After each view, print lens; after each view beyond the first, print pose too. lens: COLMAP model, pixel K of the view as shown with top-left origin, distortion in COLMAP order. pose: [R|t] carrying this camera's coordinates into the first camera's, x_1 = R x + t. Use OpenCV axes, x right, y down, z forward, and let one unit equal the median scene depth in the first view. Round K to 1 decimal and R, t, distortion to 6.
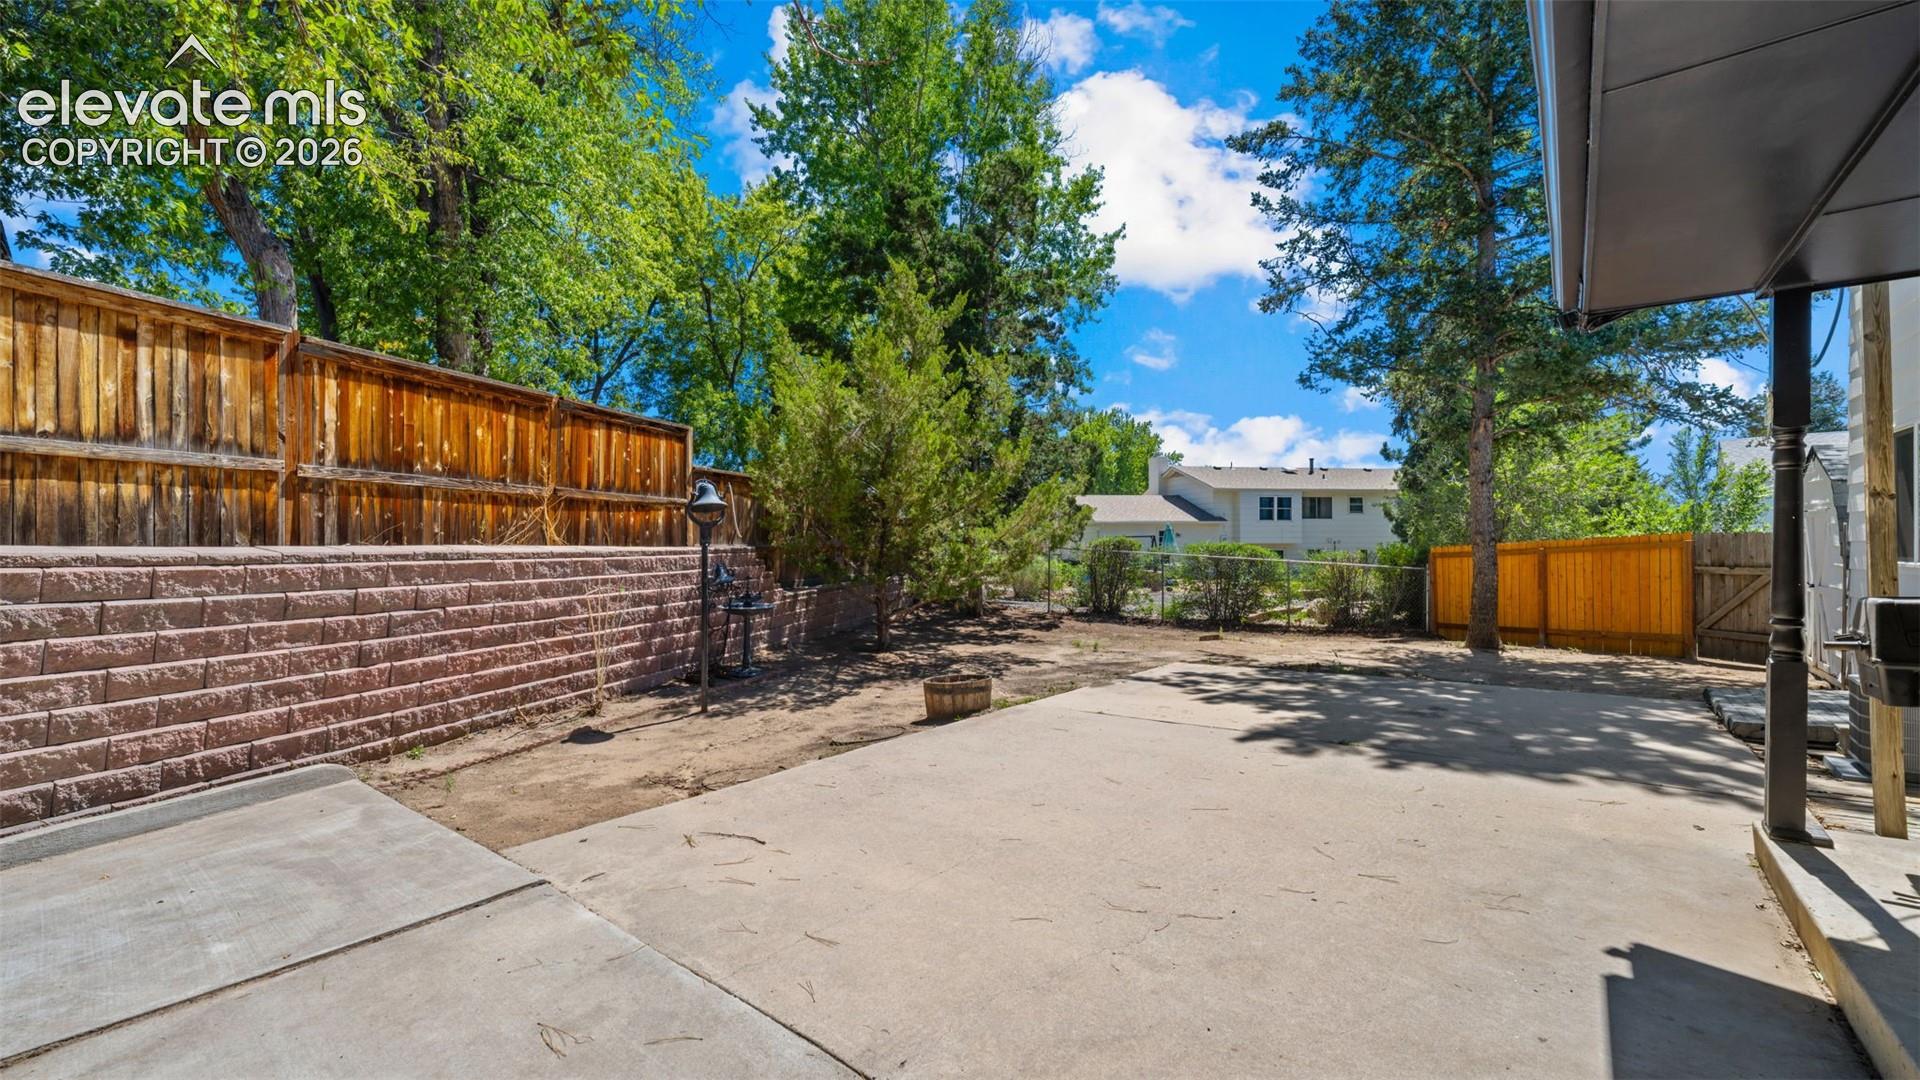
lens RADIAL K [[780.7, 0, 960.0], [0, 780.7, 540.0], [0, 0, 1]] dist [-0.000166, 0.000011]
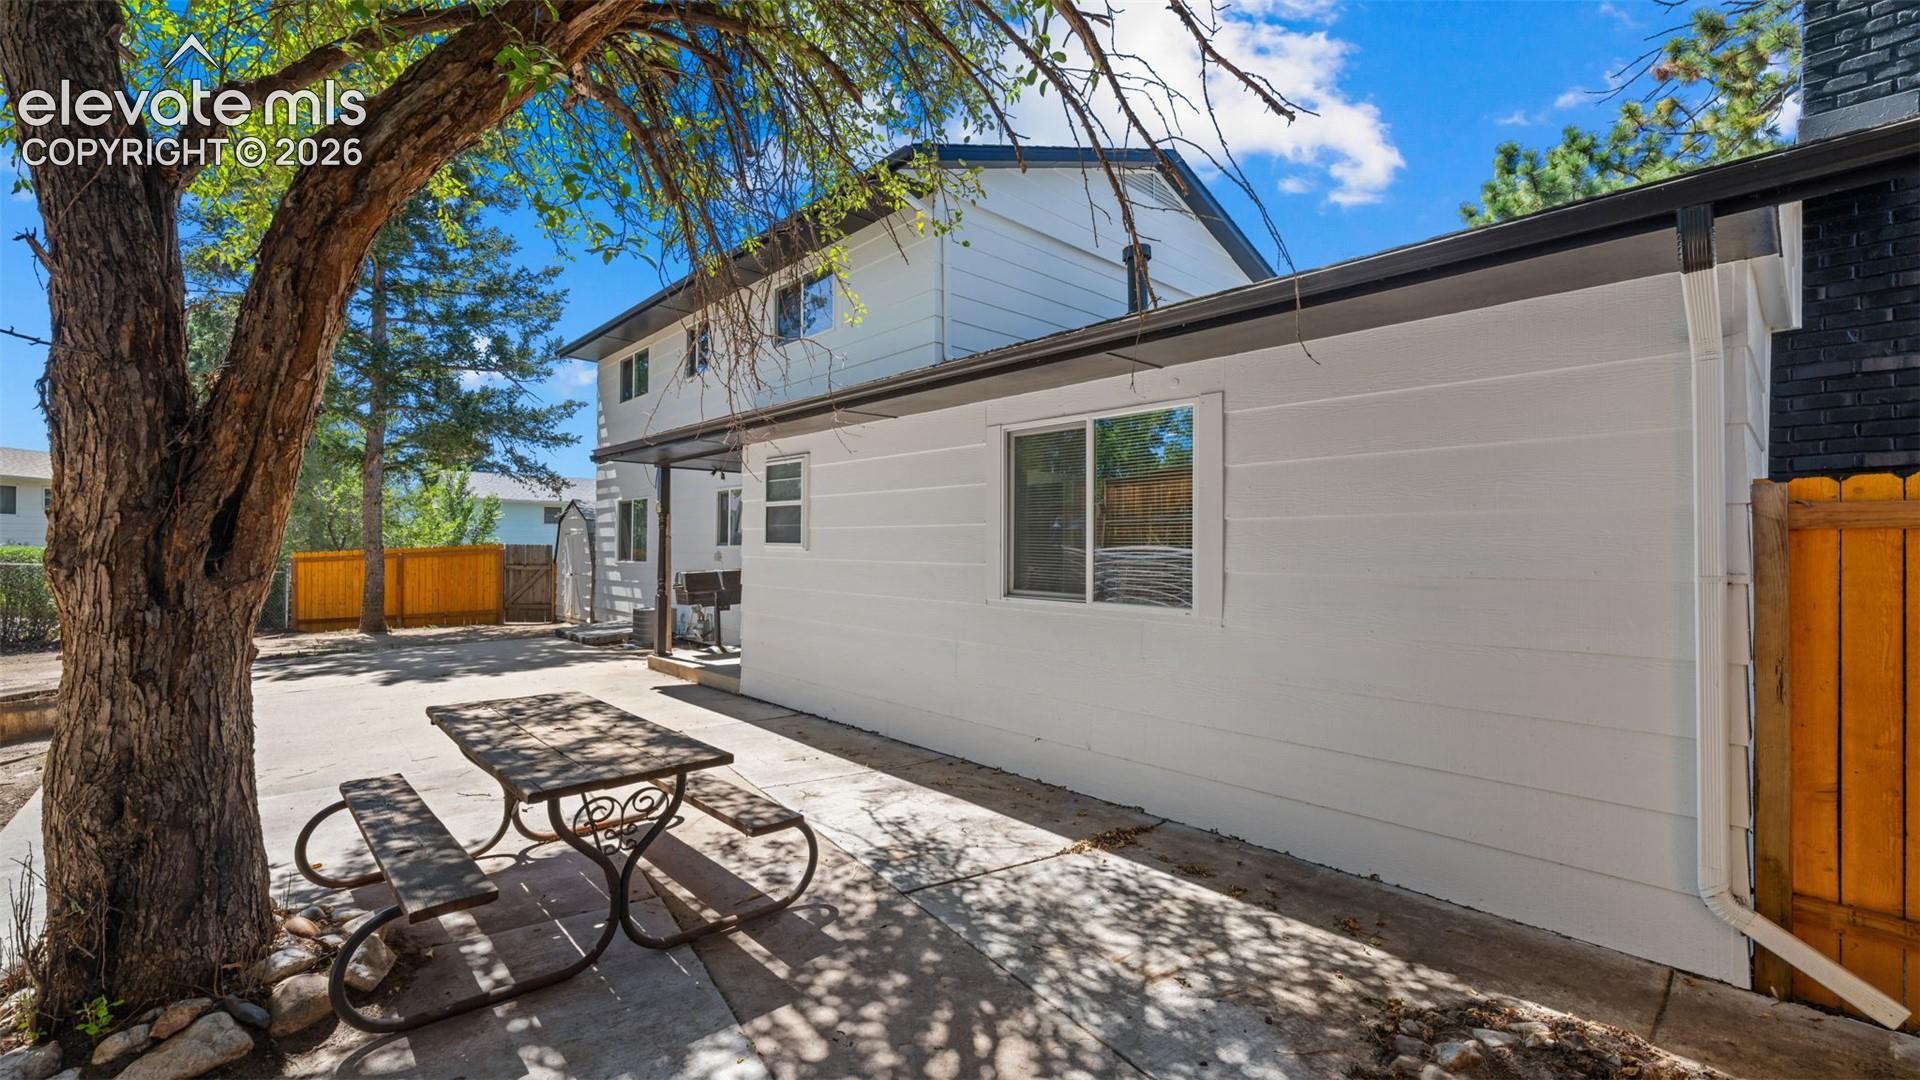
lens RADIAL K [[780.7, 0, 960.0], [0, 780.7, 540.0], [0, 0, 1]] dist [-0.000166, 0.000011]
pose [[0.160825, 0.020808, 0.986763, -0.448224], [-0.012547, 0.999740, -0.019037, -0.000080], [-0.986903, -0.009319, 0.161045, -0.160082]]
